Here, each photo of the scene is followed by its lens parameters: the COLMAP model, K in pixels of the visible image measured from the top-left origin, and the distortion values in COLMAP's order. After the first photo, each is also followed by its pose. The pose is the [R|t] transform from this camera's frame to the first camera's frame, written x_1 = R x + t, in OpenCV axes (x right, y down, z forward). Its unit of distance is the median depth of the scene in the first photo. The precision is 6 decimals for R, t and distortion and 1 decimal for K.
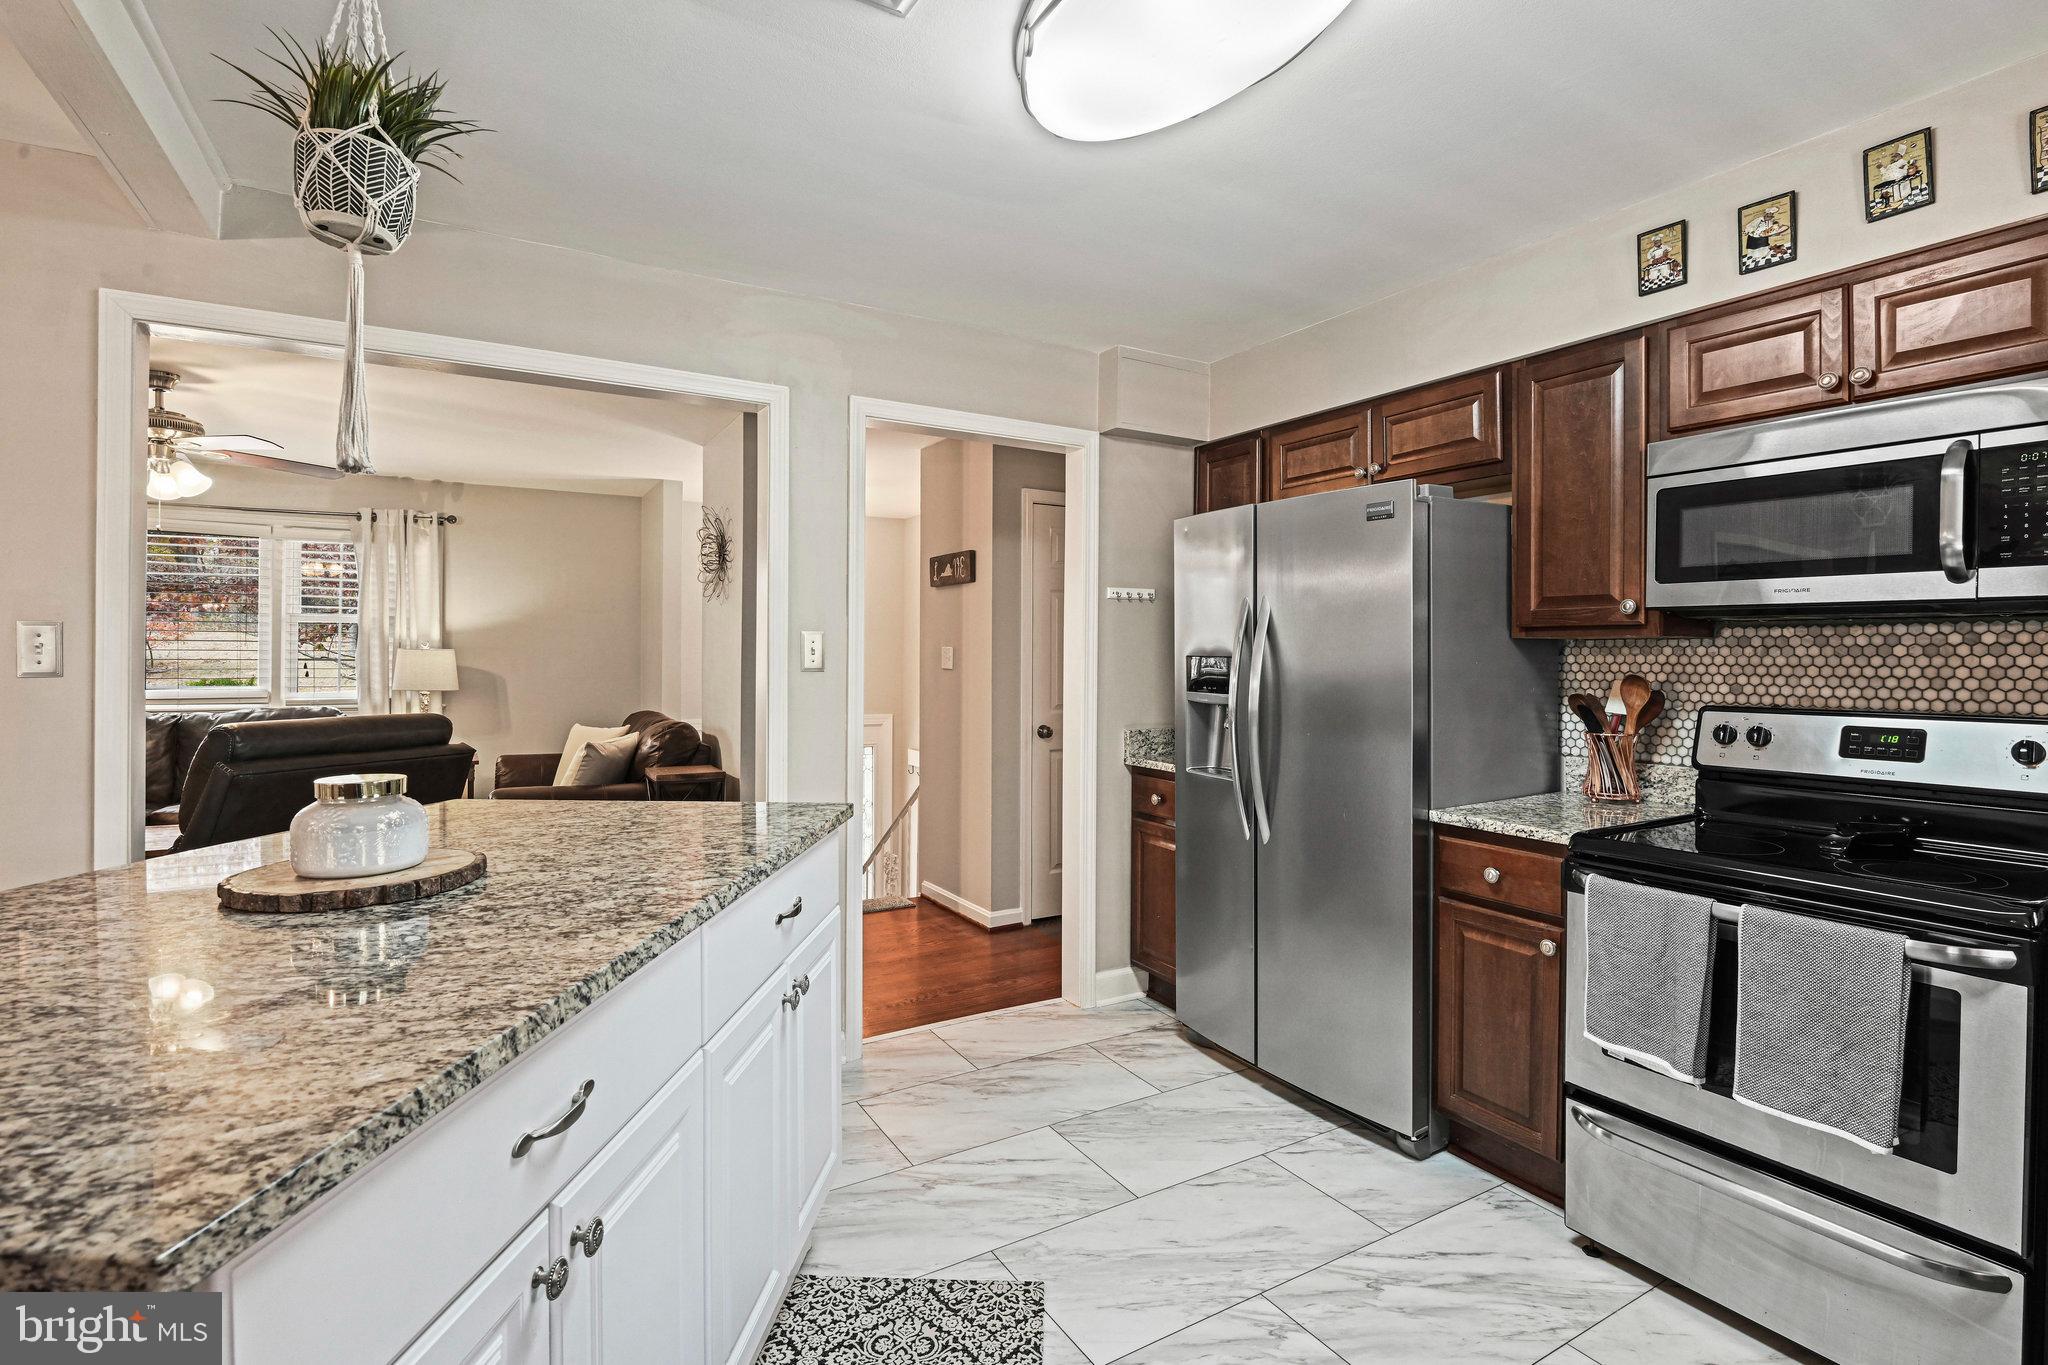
lens RADIAL K [[953.4, 0, 1023.0], [0, 953.4, 657.7], [0, 0, 1]] dist [-0.015386, -0.002024]
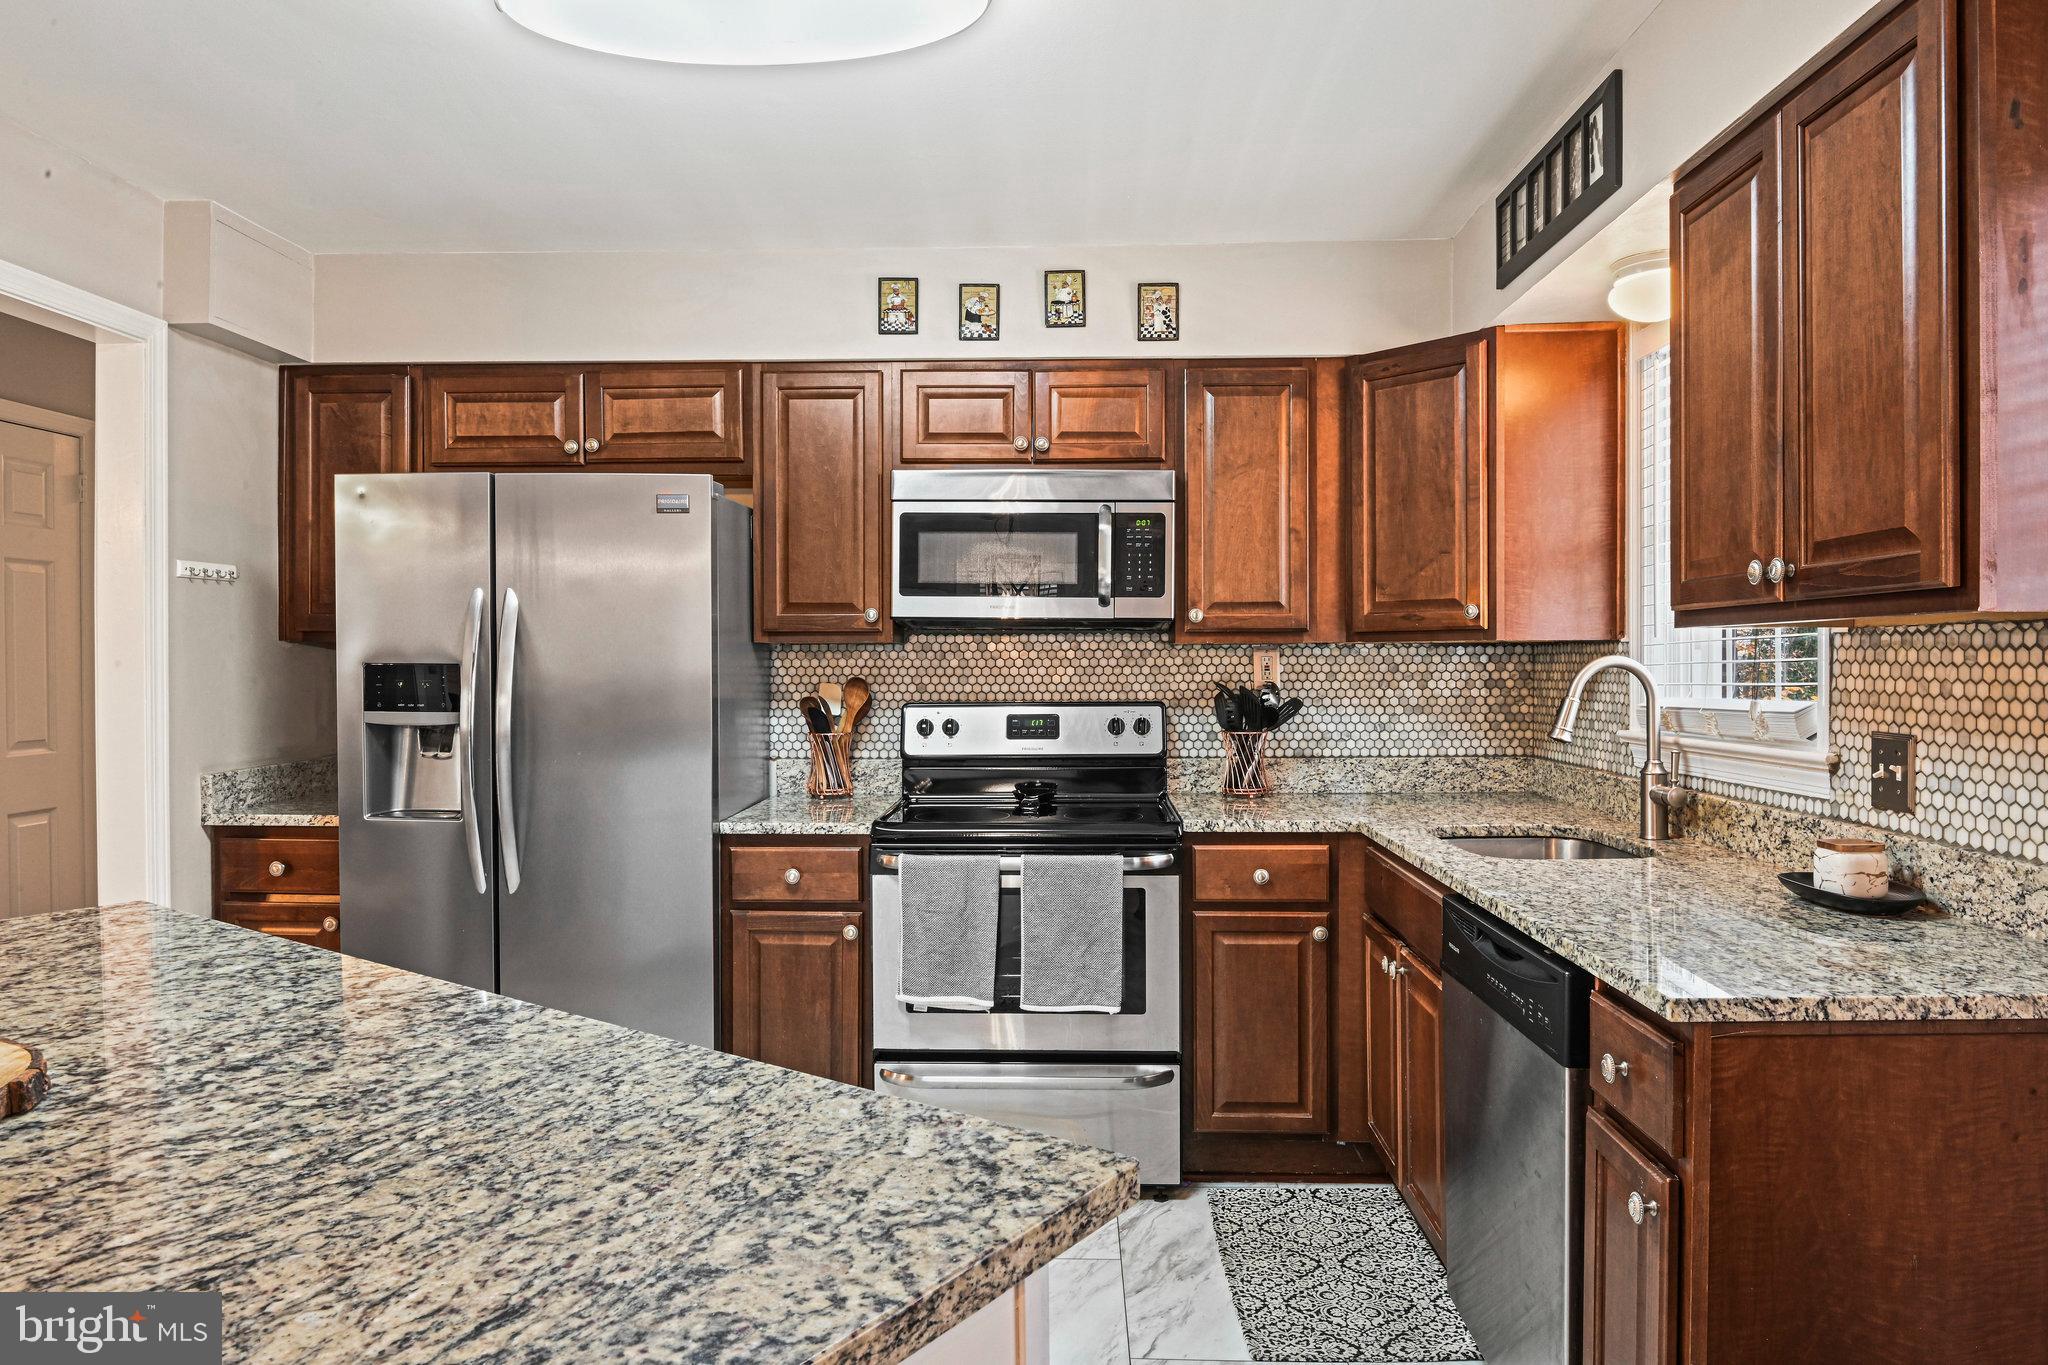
lens RADIAL K [[1290.8, 0, 1022.7], [0, 1290.8, 678.6], [0, 0, 1]] dist [-0.014197, -0.000626]
pose [[0.540227, -0.018084, 0.841325, -0.532646], [0.006571, 0.999829, 0.017272, -0.005049], [-0.841494, -0.003803, 0.540254, 0.044886]]
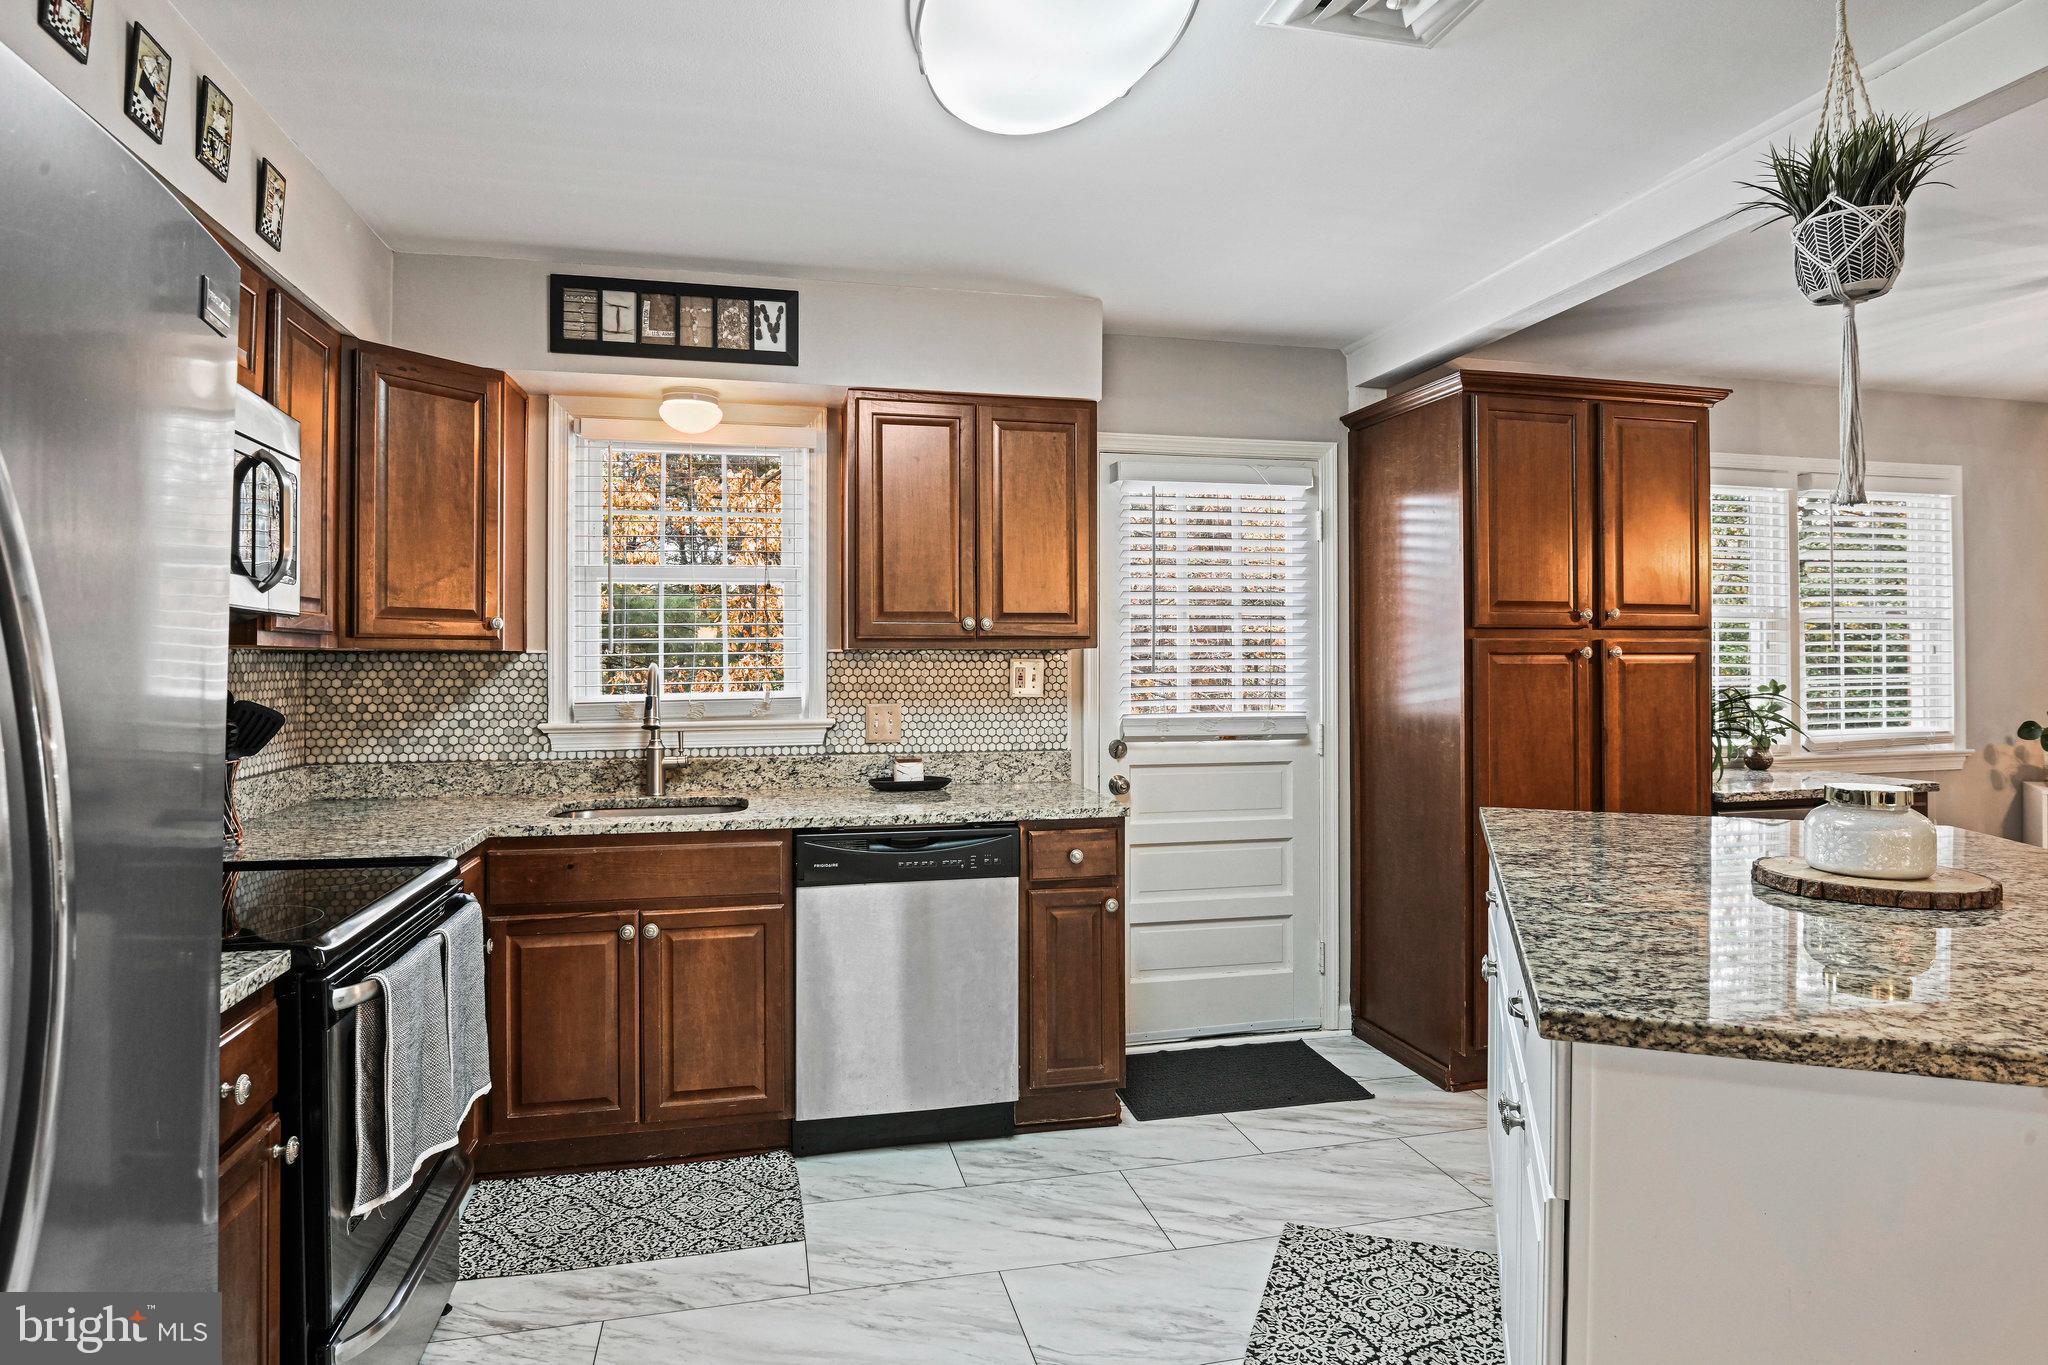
lens RADIAL K [[1083.4, 0, 963.4], [0, 1083.4, 663.7], [0, 0, 1]] dist [-0.013705, -0.000137]
pose [[-0.954153, -0.002021, 0.299313, -0.005912], [-0.001537, 0.999997, 0.001853, -0.006338], [-0.299315, 0.001308, -0.954153, 1.435728]]
